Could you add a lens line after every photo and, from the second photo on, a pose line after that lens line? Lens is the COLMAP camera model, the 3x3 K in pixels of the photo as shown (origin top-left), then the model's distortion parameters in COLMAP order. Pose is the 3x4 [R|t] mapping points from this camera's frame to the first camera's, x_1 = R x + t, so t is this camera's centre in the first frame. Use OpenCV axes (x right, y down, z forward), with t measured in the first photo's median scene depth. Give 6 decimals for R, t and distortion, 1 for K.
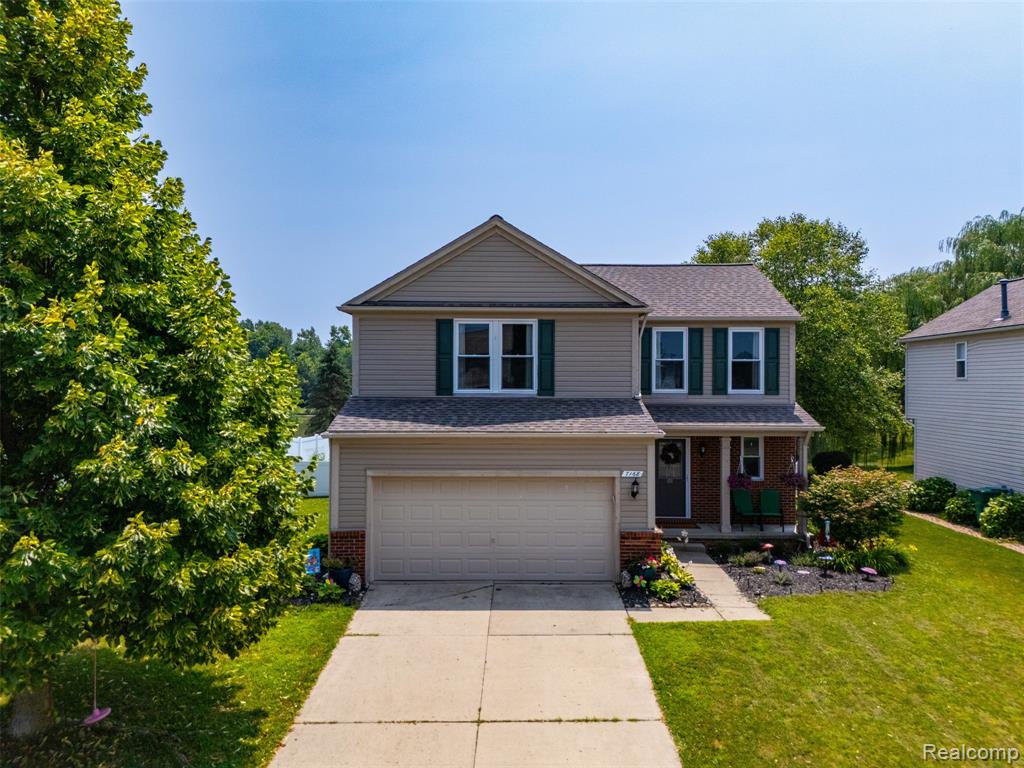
lens RADIAL K [[757.6, 0, 512.0], [0, 757.6, 384.0], [0, 0, 1]] dist [0.059019, -0.049052]
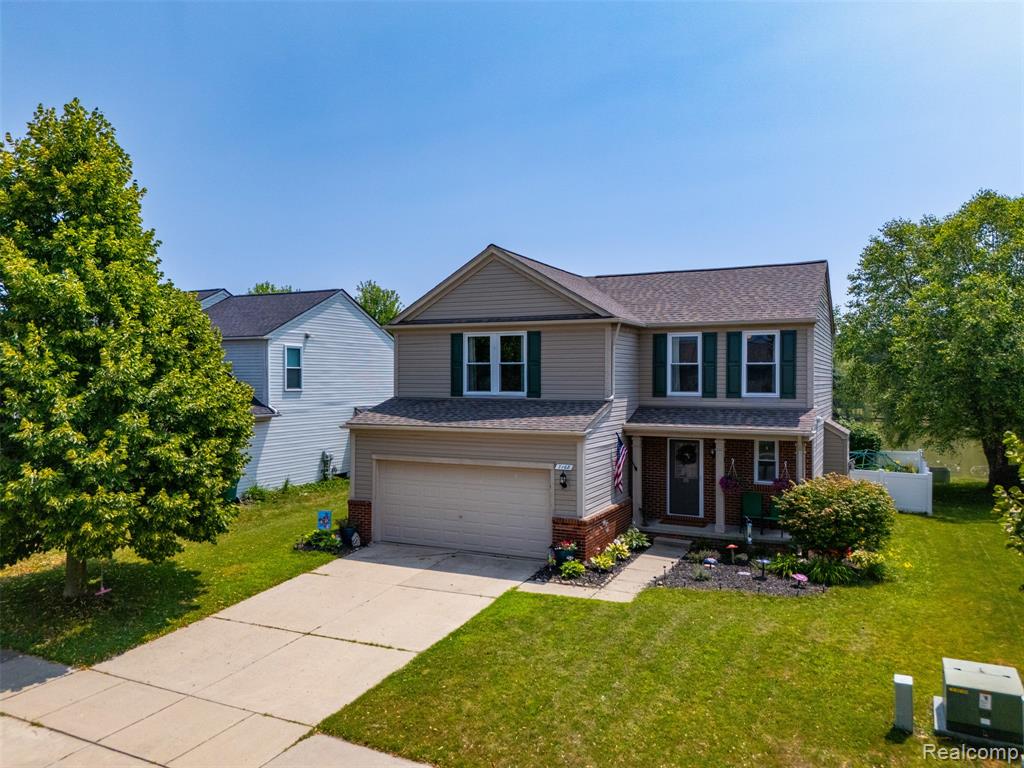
lens RADIAL K [[757.6, 0, 512.0], [0, 757.6, 384.0], [0, 0, 1]] dist [0.059019, -0.049052]
pose [[0.898775, 0.001181, -0.438408, 0.566878], [-0.000205, 0.999997, 0.002274, -0.008210], [0.438410, -0.001954, 0.898773, -0.049541]]
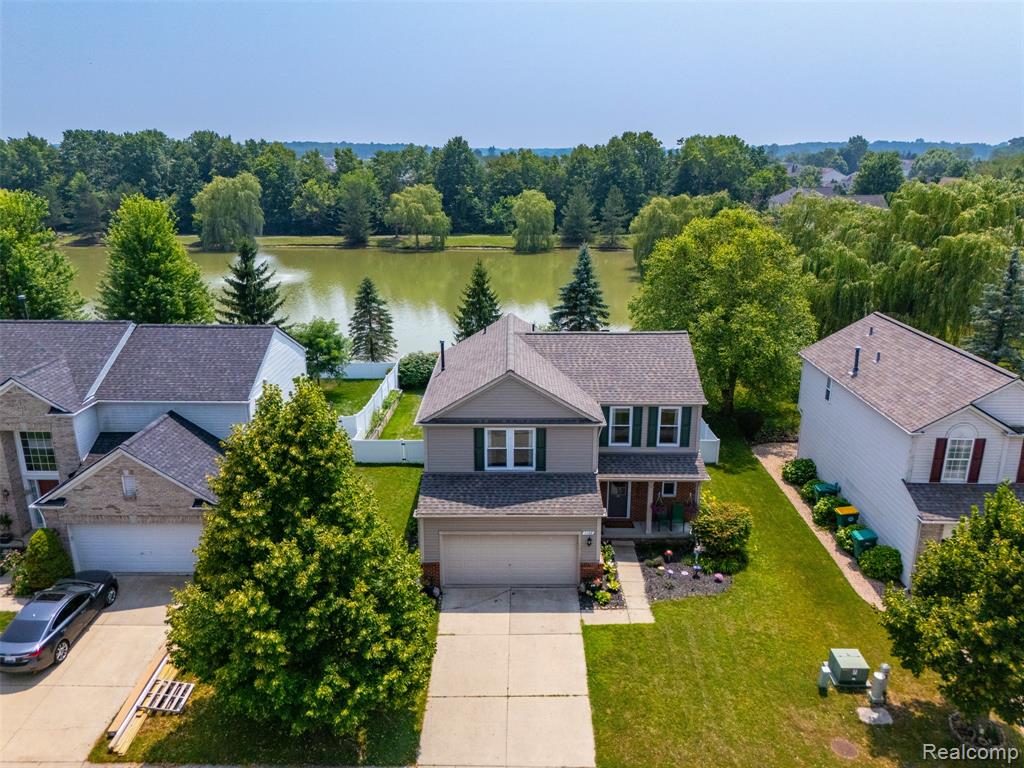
lens RADIAL K [[757.6, 0, 512.0], [0, 757.6, 384.0], [0, 0, 1]] dist [0.059019, -0.049052]
pose [[0.999995, -0.002270, -0.002362, -0.014841], [0.002858, 0.956968, 0.290179, -0.712159], [0.001601, -0.290184, 0.956970, -0.586878]]
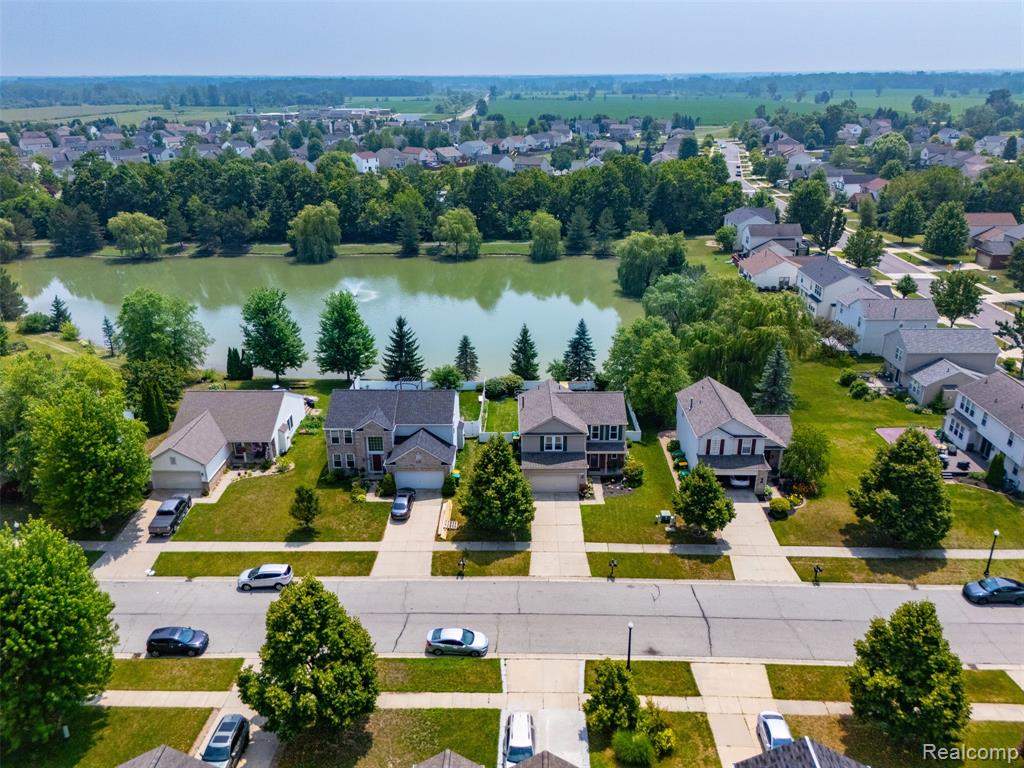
lens RADIAL K [[757.6, 0, 512.0], [0, 757.6, 384.0], [0, 0, 1]] dist [0.059019, -0.049052]
pose [[0.999955, -0.008834, -0.003472, -0.272973], [0.009492, 0.927627, 0.373387, -2.229925], [-0.000078, -0.373403, 0.927669, -3.310392]]
